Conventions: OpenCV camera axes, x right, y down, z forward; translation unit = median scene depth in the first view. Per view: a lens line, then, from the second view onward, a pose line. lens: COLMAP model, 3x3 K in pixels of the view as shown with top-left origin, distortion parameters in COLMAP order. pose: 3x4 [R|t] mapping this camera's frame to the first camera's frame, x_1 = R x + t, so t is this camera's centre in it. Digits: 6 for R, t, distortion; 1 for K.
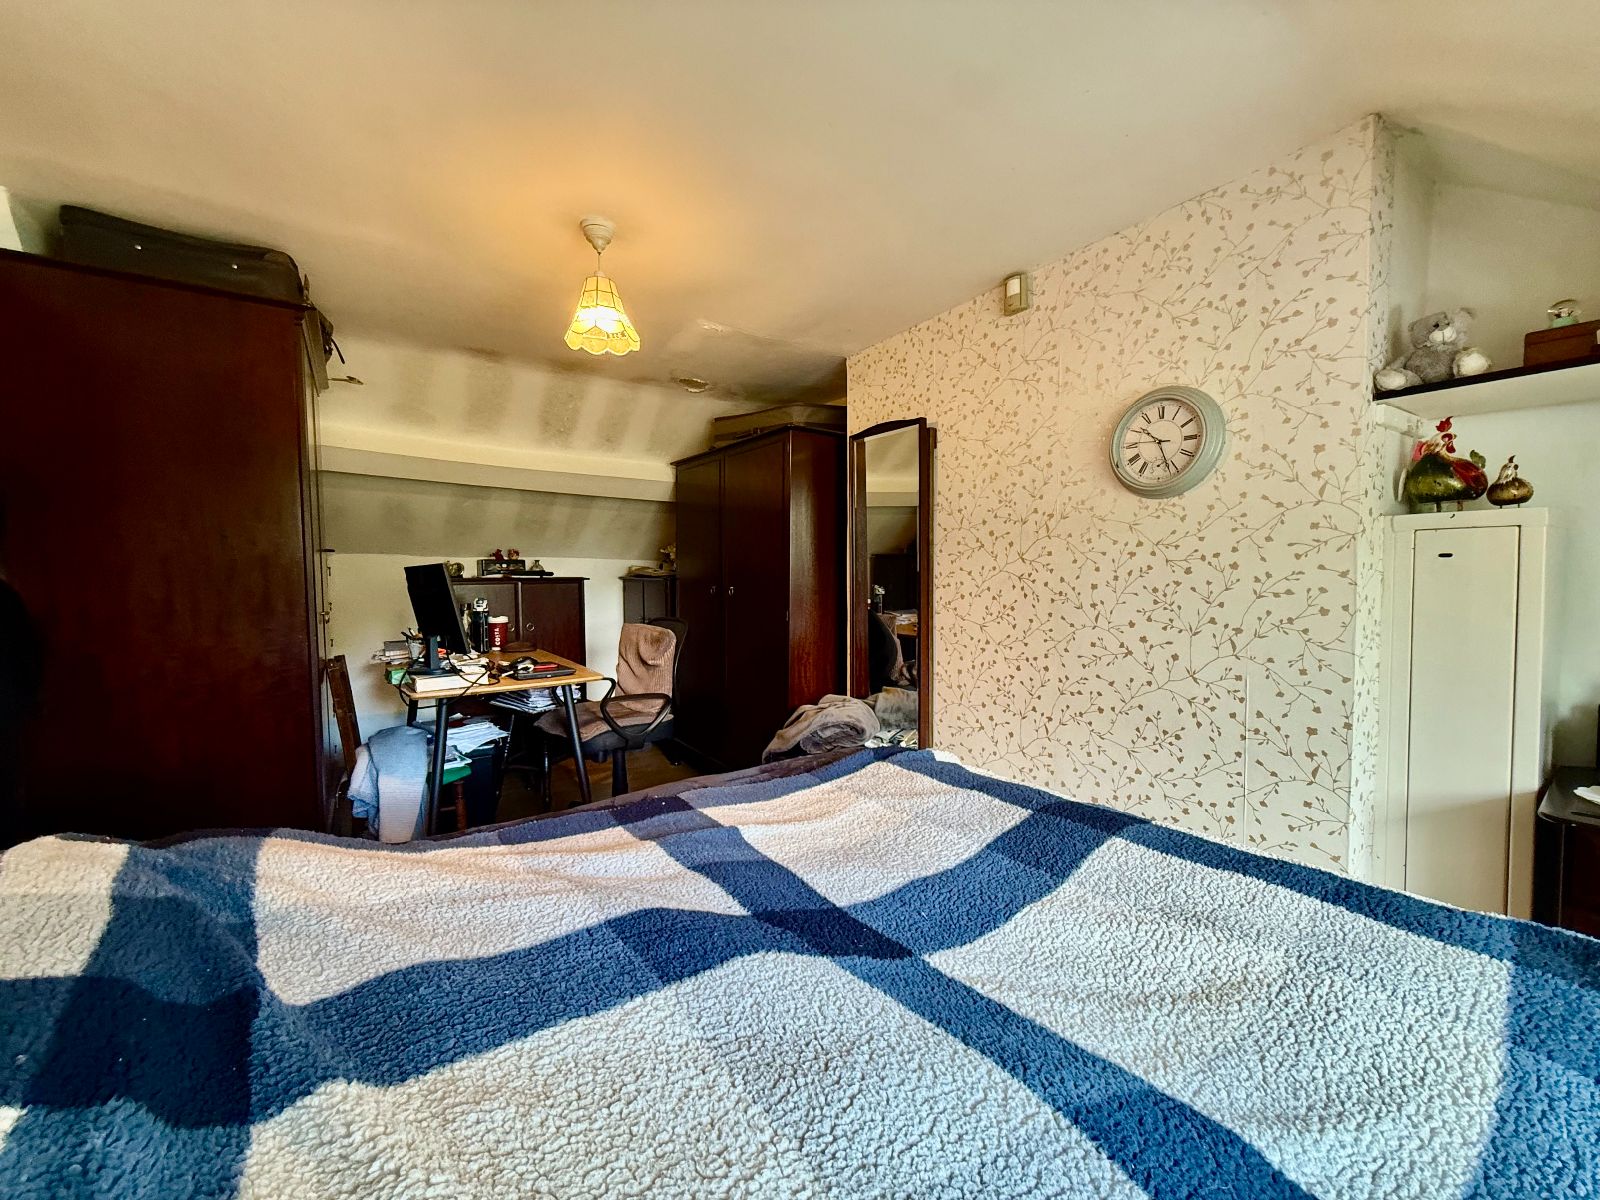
lens RADIAL K [[631.5, 0, 802.1], [0, 631.5, 598.1], [0, 0, 1]] dist [-0.000869, -0.000496]
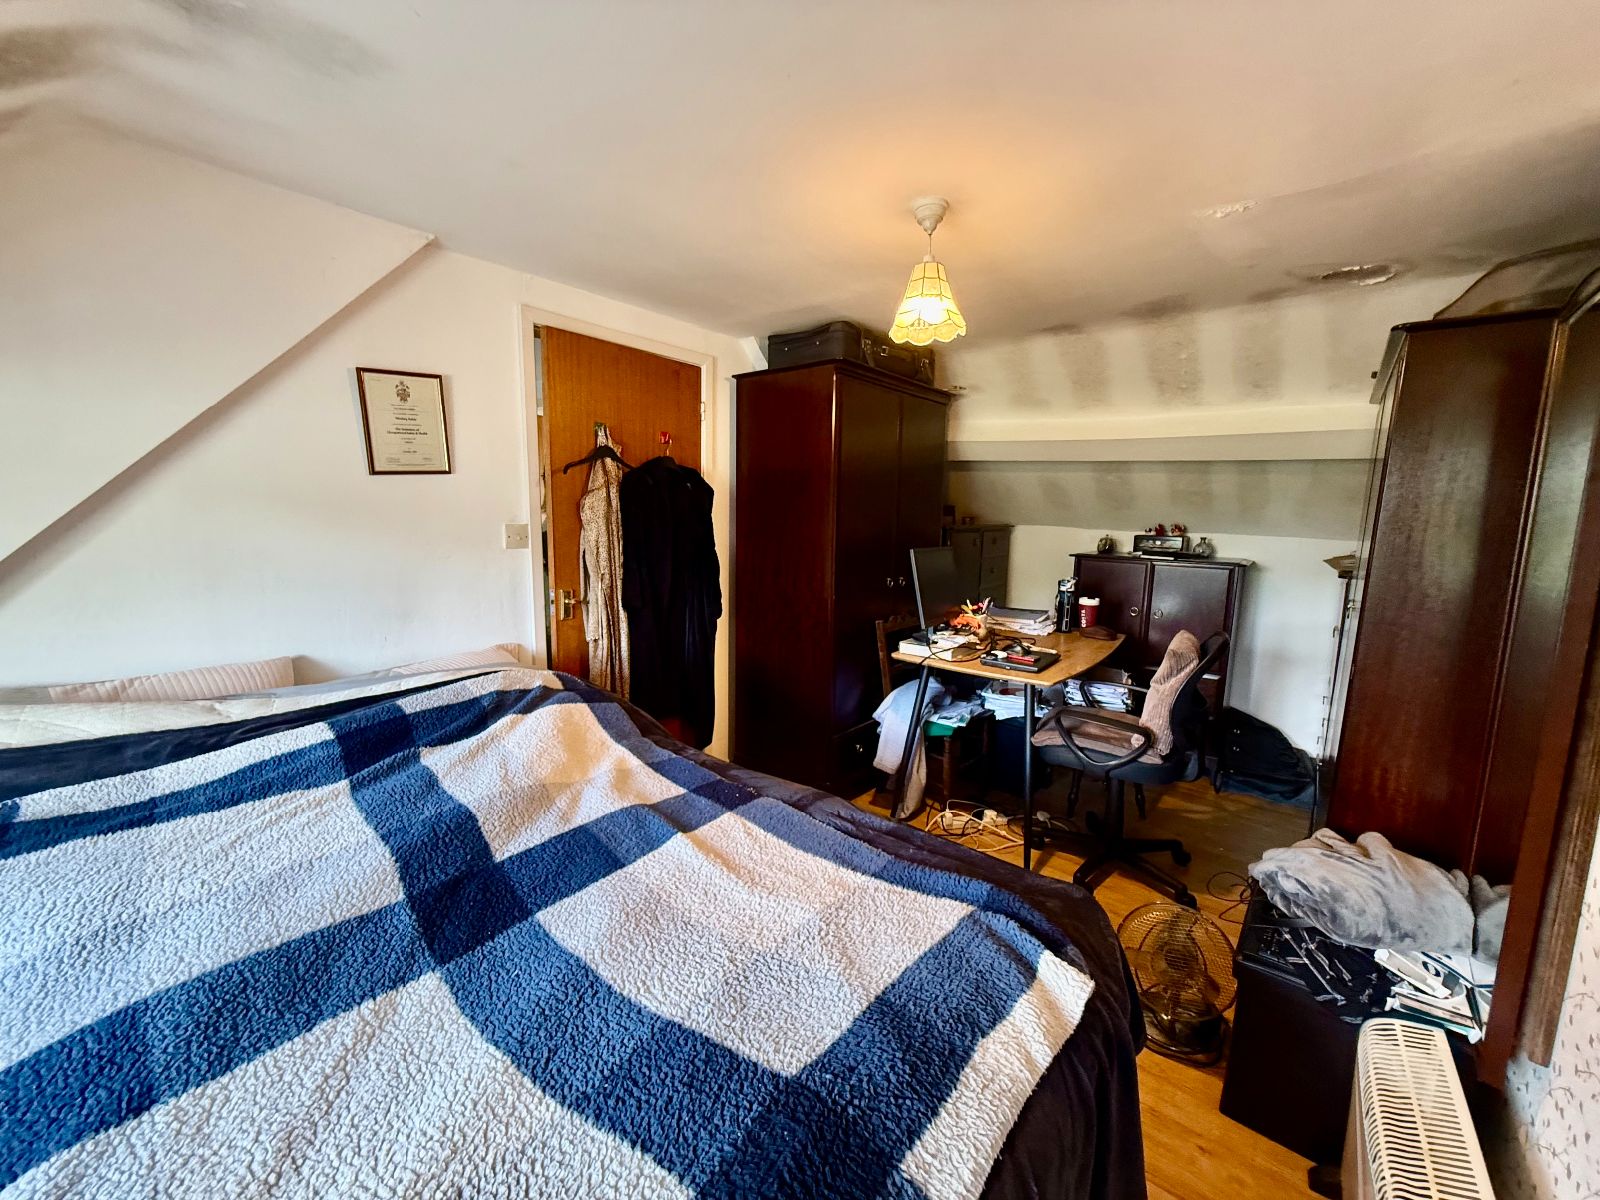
lens RADIAL K [[631.5, 0, 802.6], [0, 631.5, 596.9], [0, 0, 1]] dist [-0.000869, -0.000496]
pose [[0.266810, 0.140881, -0.953396, 0.409326], [-0.068090, 0.989542, 0.127167, -0.083318], [0.961341, 0.030987, 0.273612, 0.398142]]
